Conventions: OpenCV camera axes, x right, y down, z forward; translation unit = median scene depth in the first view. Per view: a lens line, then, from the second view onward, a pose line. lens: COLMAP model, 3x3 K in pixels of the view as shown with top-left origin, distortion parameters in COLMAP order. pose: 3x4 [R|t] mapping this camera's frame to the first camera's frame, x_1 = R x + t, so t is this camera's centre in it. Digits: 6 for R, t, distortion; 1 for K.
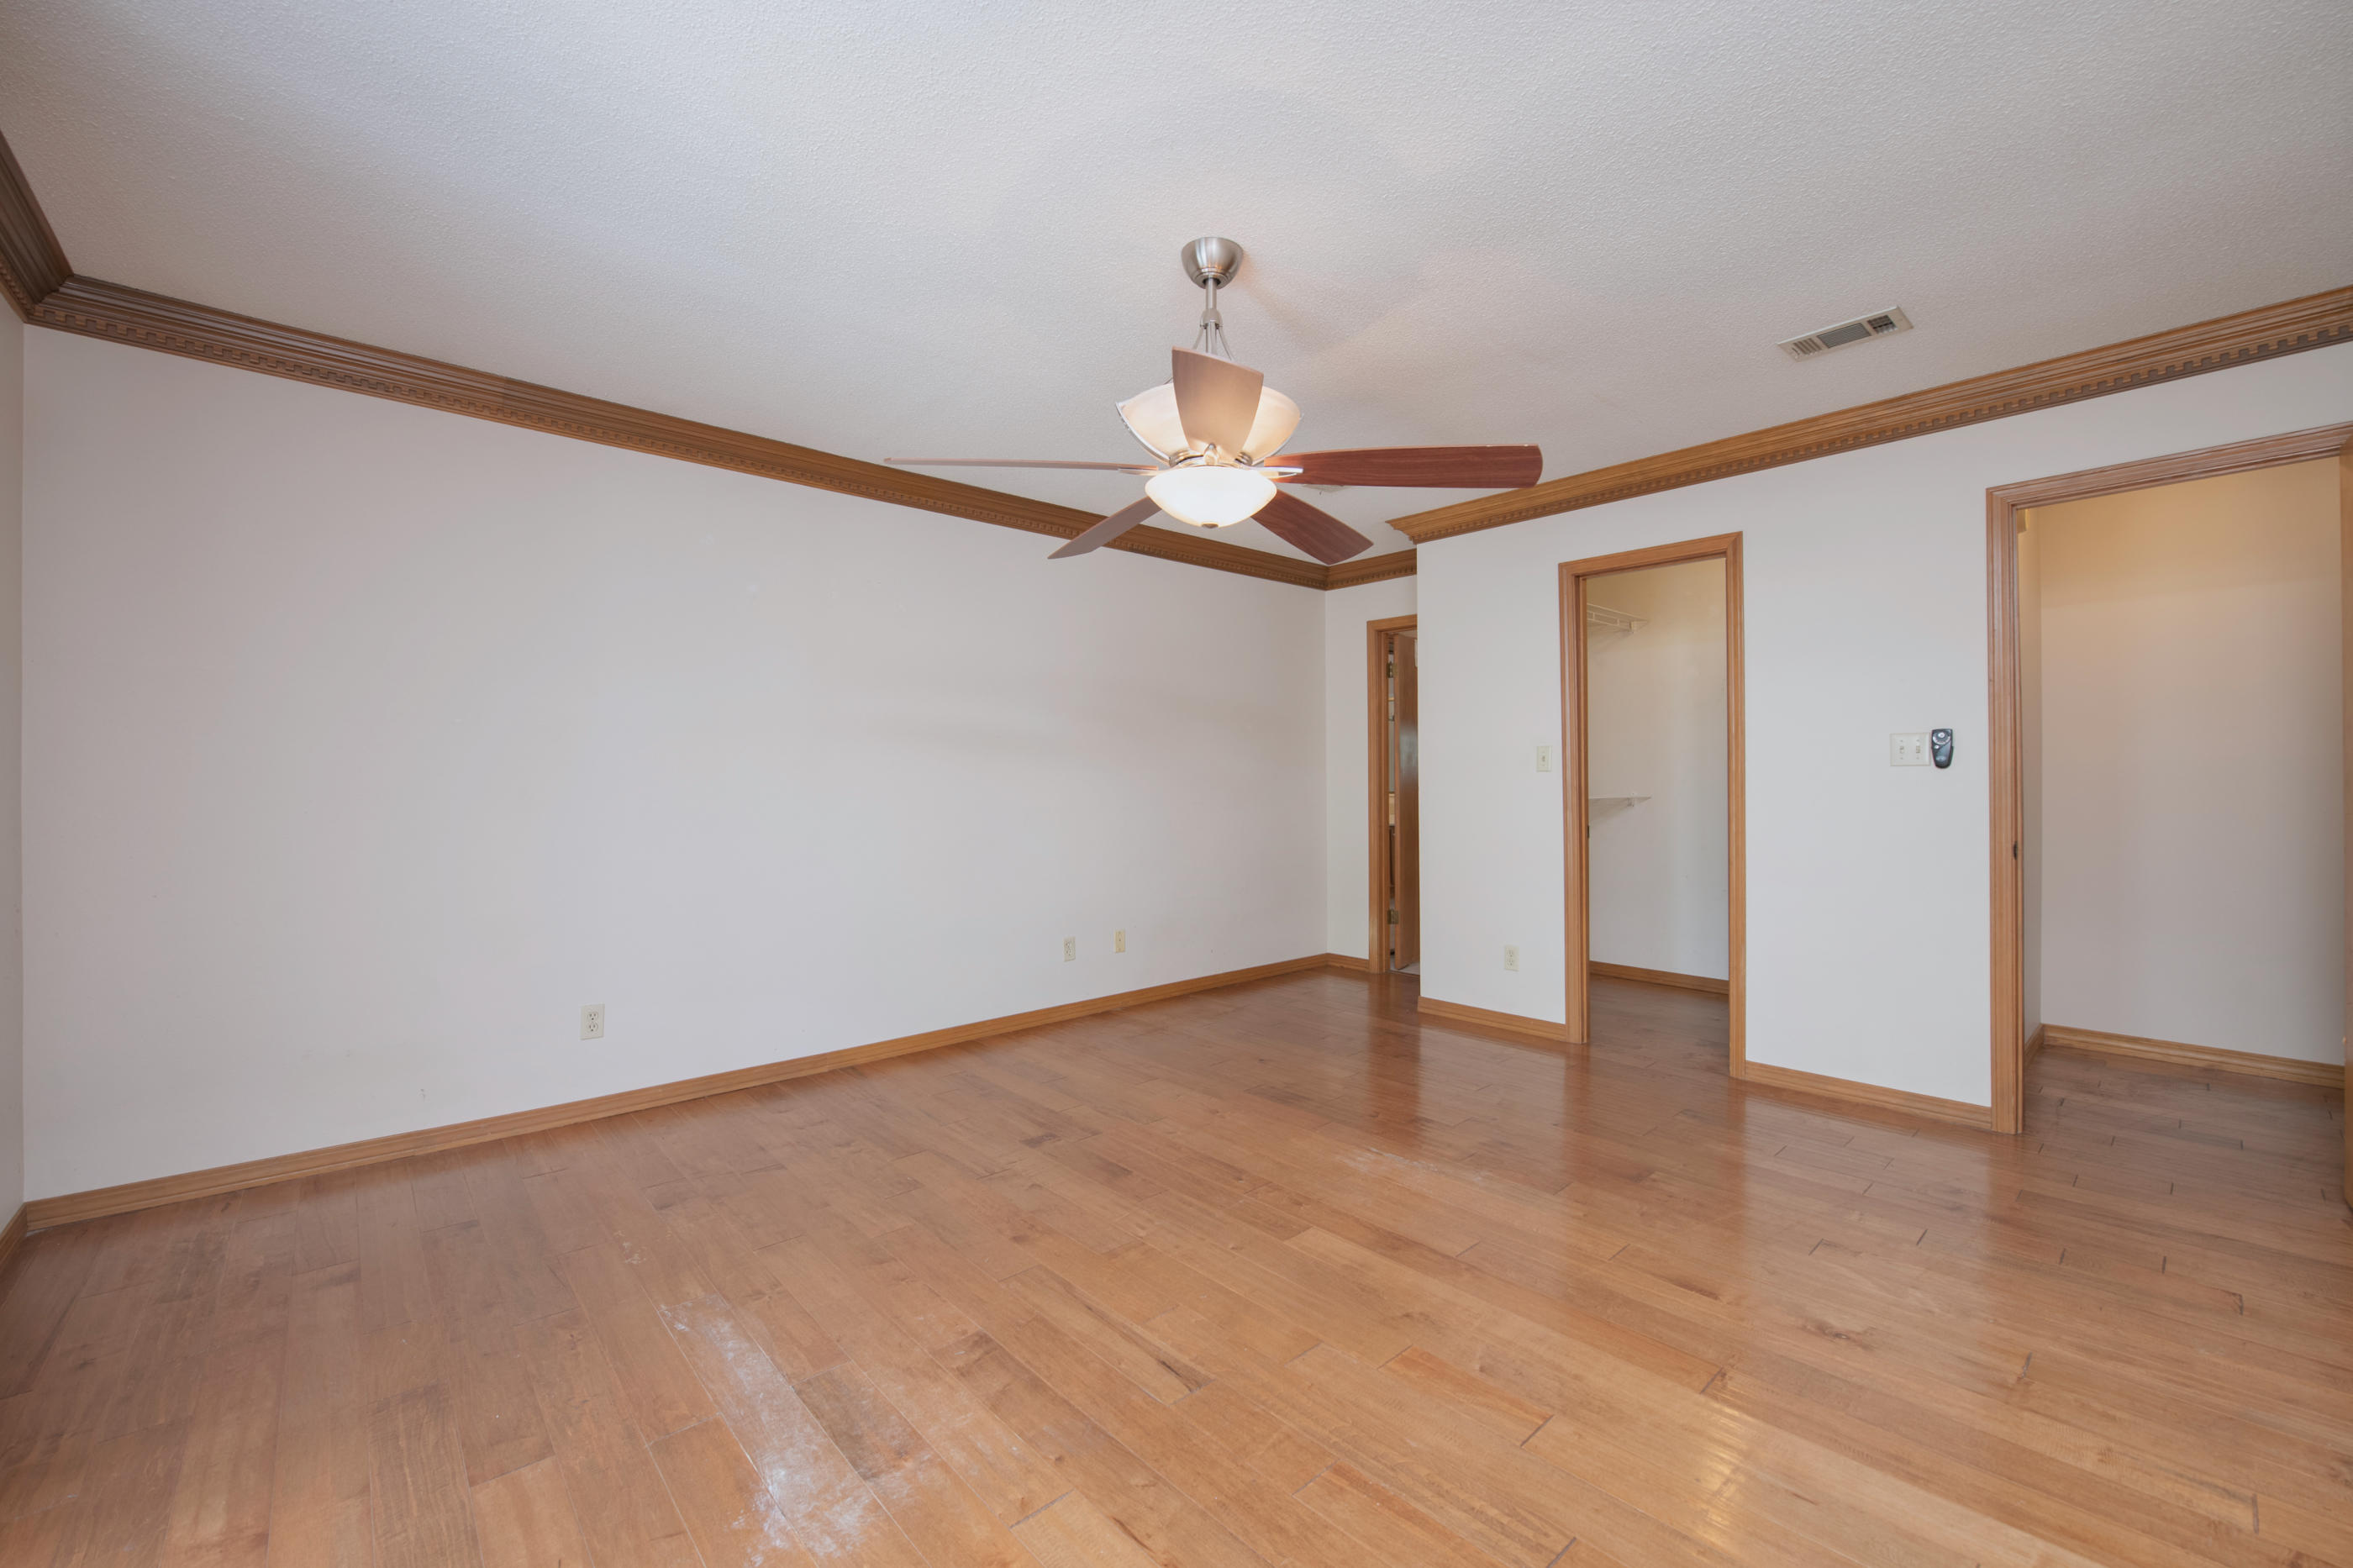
lens RADIAL K [[971.7, 0, 1186.3], [0, 971.7, 789.9], [0, 0, 1]] dist [-0.014460, -0.000179]
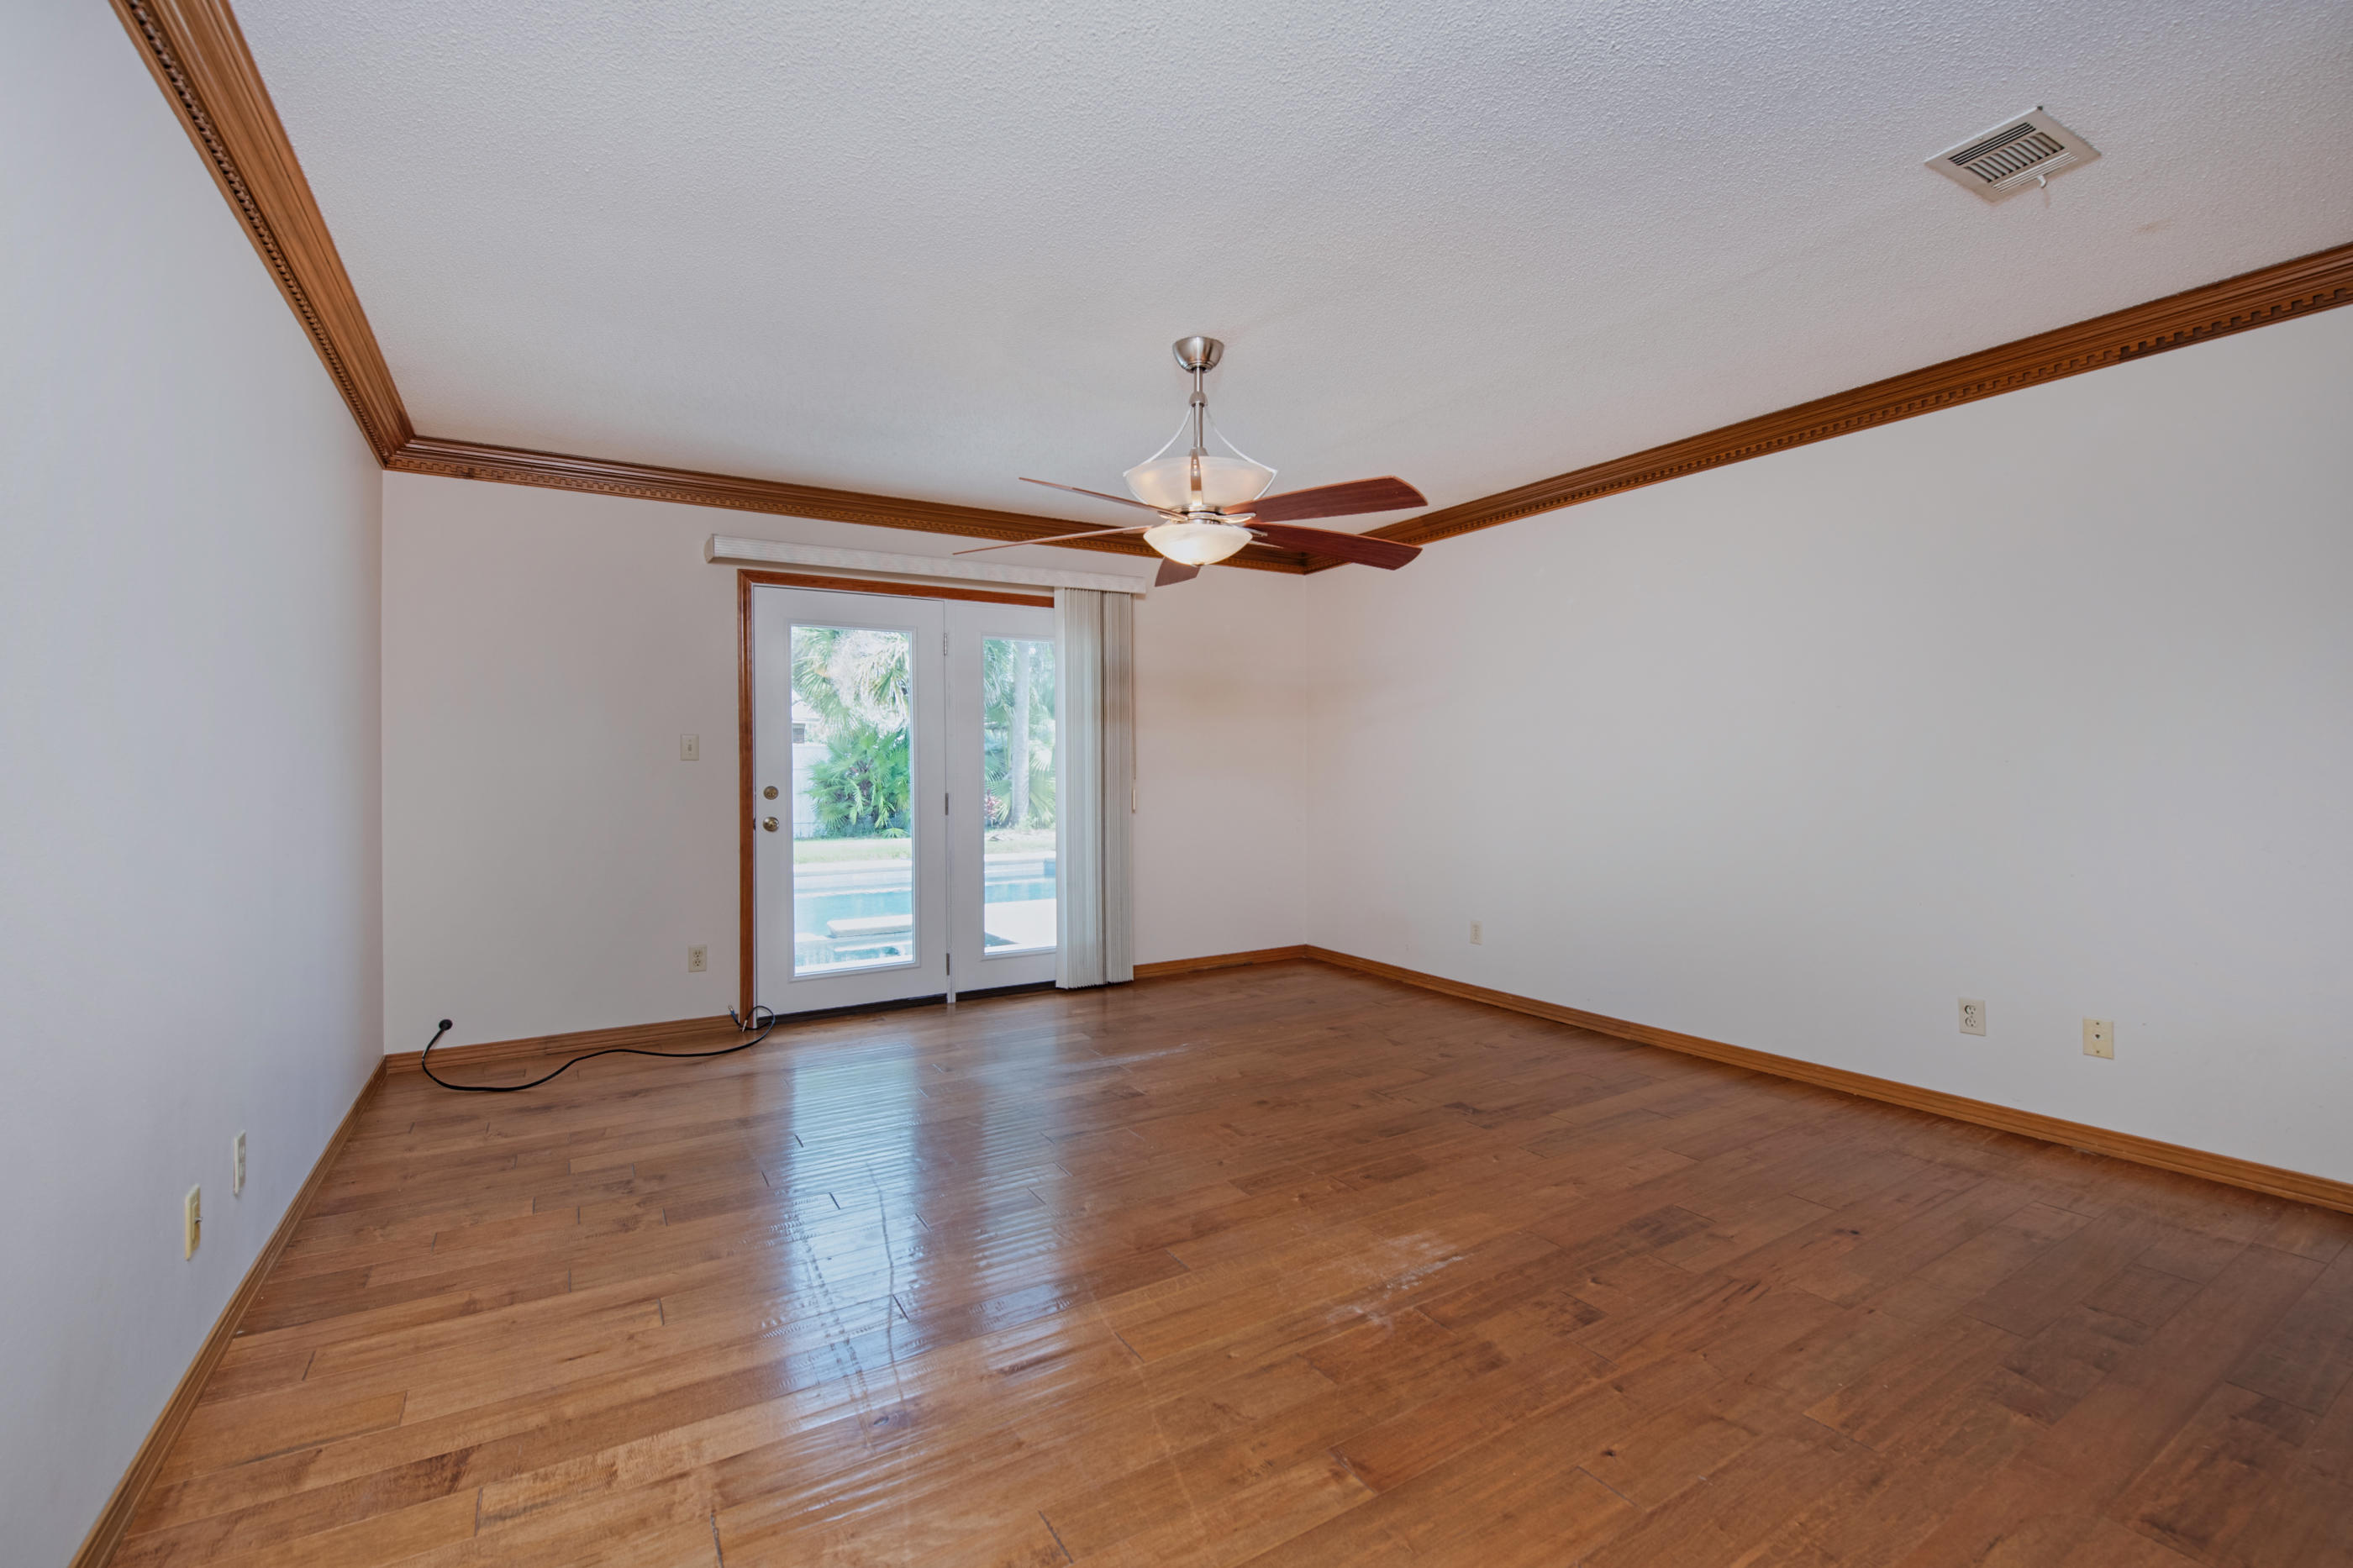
lens RADIAL K [[974.3, 0, 1207.5], [0, 974.3, 768.4], [0, 0, 1]] dist [-0.018183, -0.000559]
pose [[-0.172552, 0.004559, -0.984990, 0.977290], [-0.002225, 0.999985, 0.005018, -0.013006], [0.984998, 0.003058, -0.172539, 0.947763]]
